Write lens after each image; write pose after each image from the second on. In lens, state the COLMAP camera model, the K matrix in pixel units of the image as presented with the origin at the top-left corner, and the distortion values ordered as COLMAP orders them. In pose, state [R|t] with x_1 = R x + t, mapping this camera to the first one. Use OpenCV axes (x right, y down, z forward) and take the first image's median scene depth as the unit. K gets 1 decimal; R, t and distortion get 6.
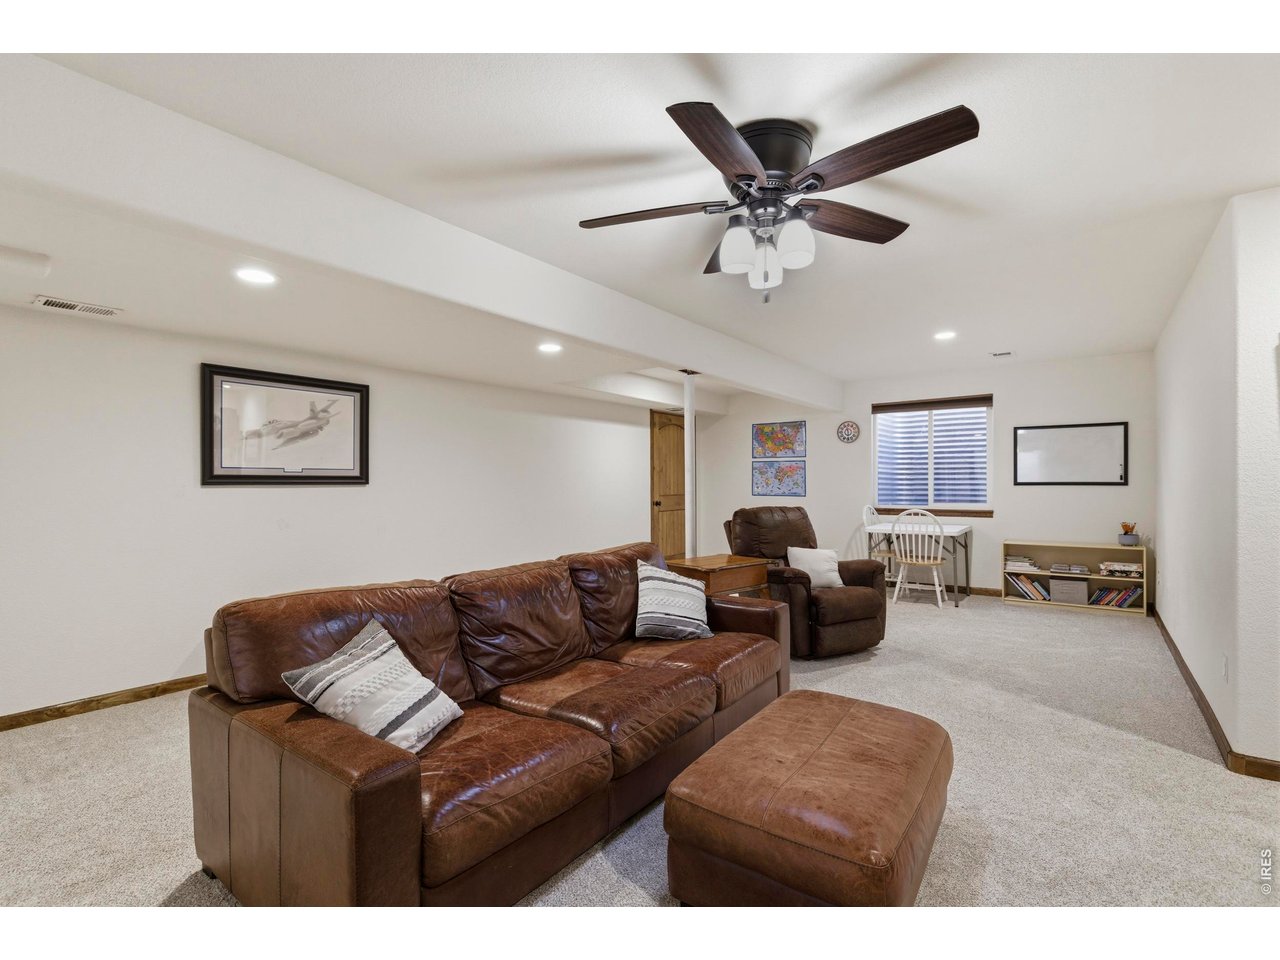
lens RADIAL K [[599.2, 0, 639.1], [0, 599.2, 482.0], [0, 0, 1]] dist [0.000936, 0.000129]
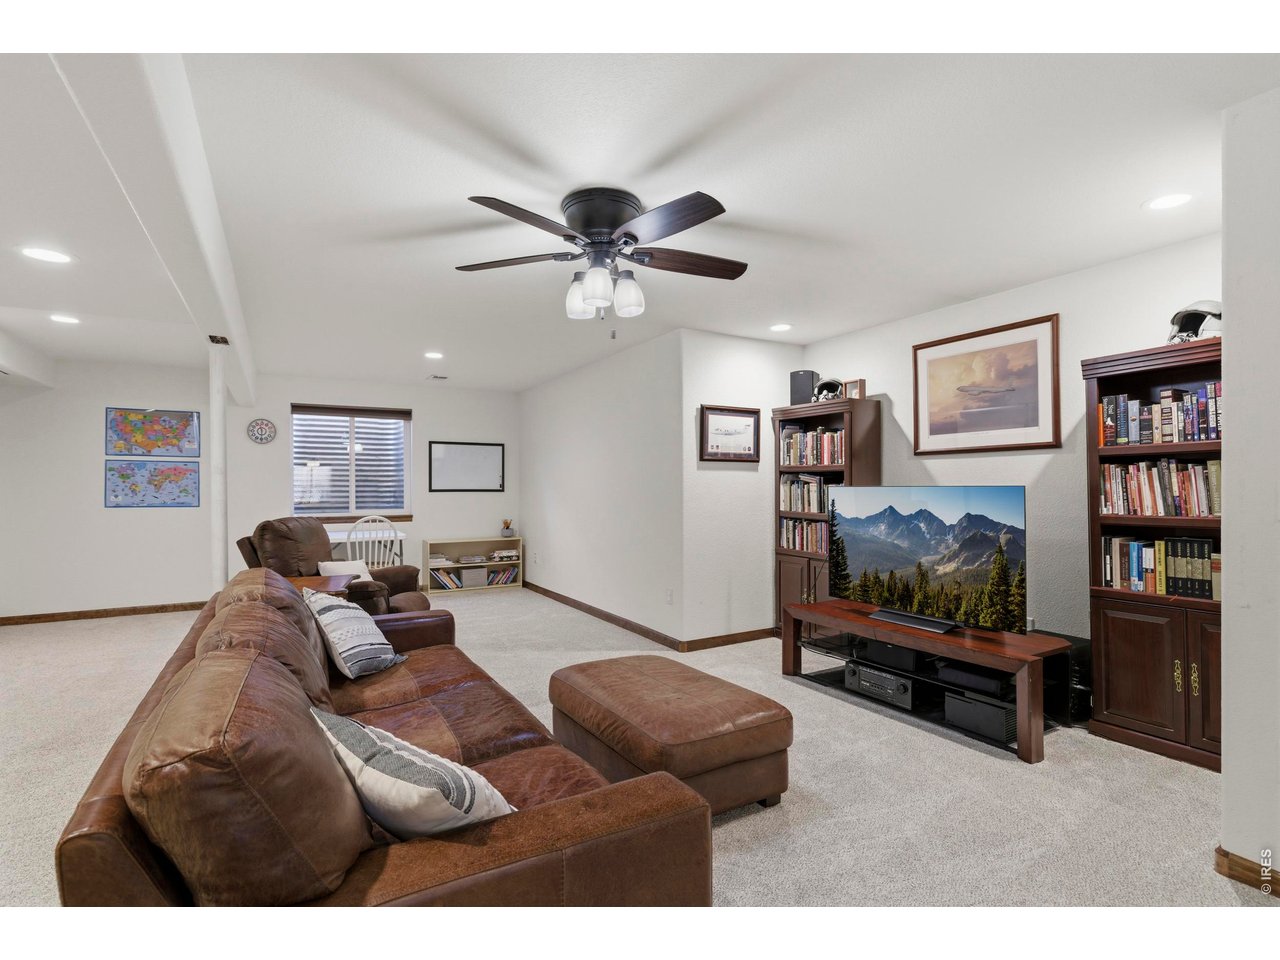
lens RADIAL K [[632.4, 0, 643.2], [0, 632.4, 488.8], [0, 0, 1]] dist [0.000938, -0.000174]
pose [[0.395010, 0.002660, 0.918673, -0.334089], [-0.001237, 0.999996, -0.002364, 0.001816], [-0.918676, -0.000203, 0.395012, 0.159692]]
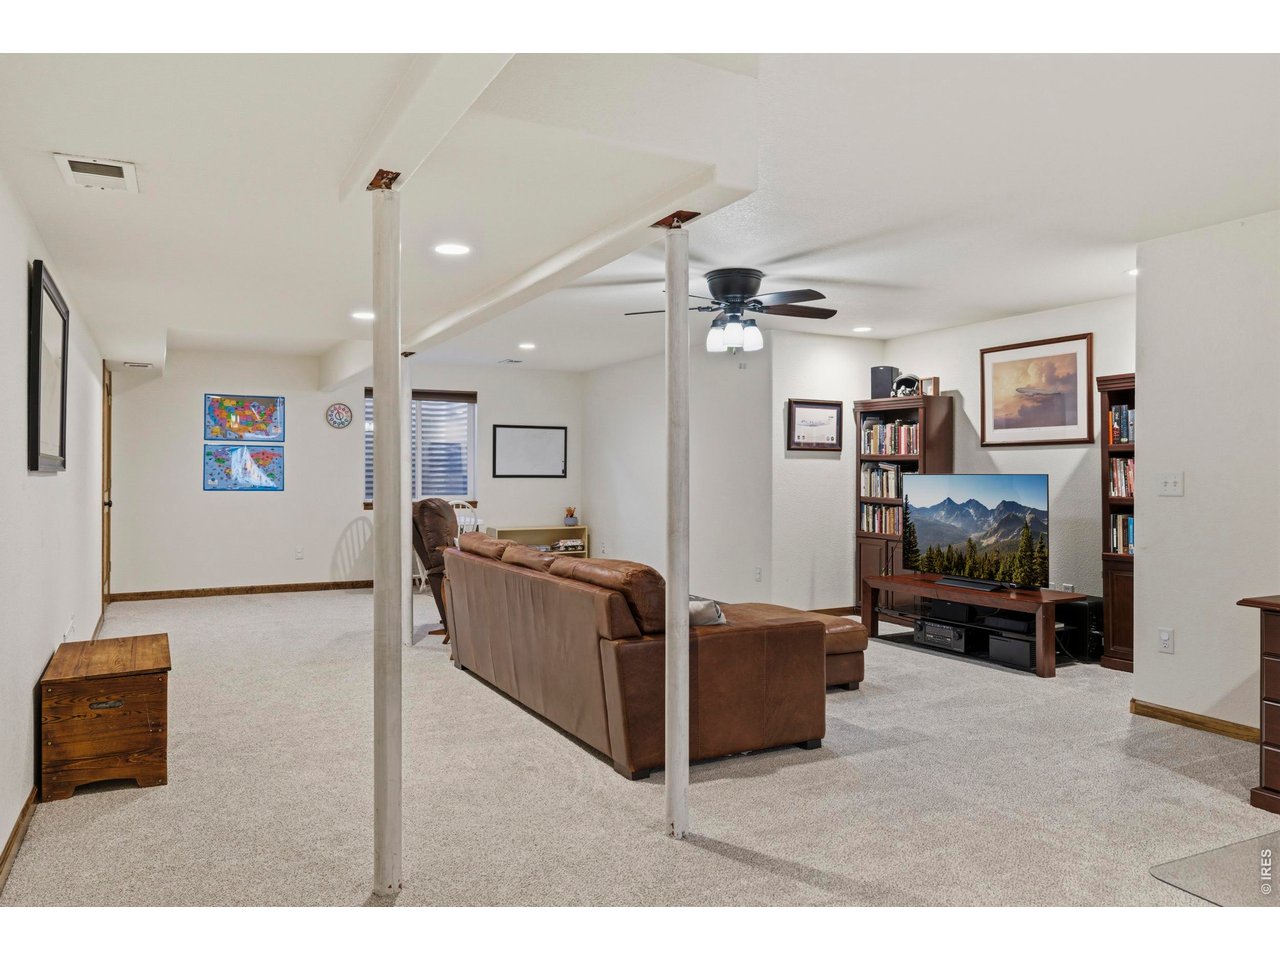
lens RADIAL K [[892.7, 0, 640.0], [0, 892.7, 480.0], [0, 0, 1]] dist [-0.022520, 0.061671]
pose [[0.423900, 0.001071, 0.905708, -0.772842], [-0.006902, 0.999974, 0.002048, 0.004800], [-0.905683, -0.007120, 0.423896, 0.071354]]
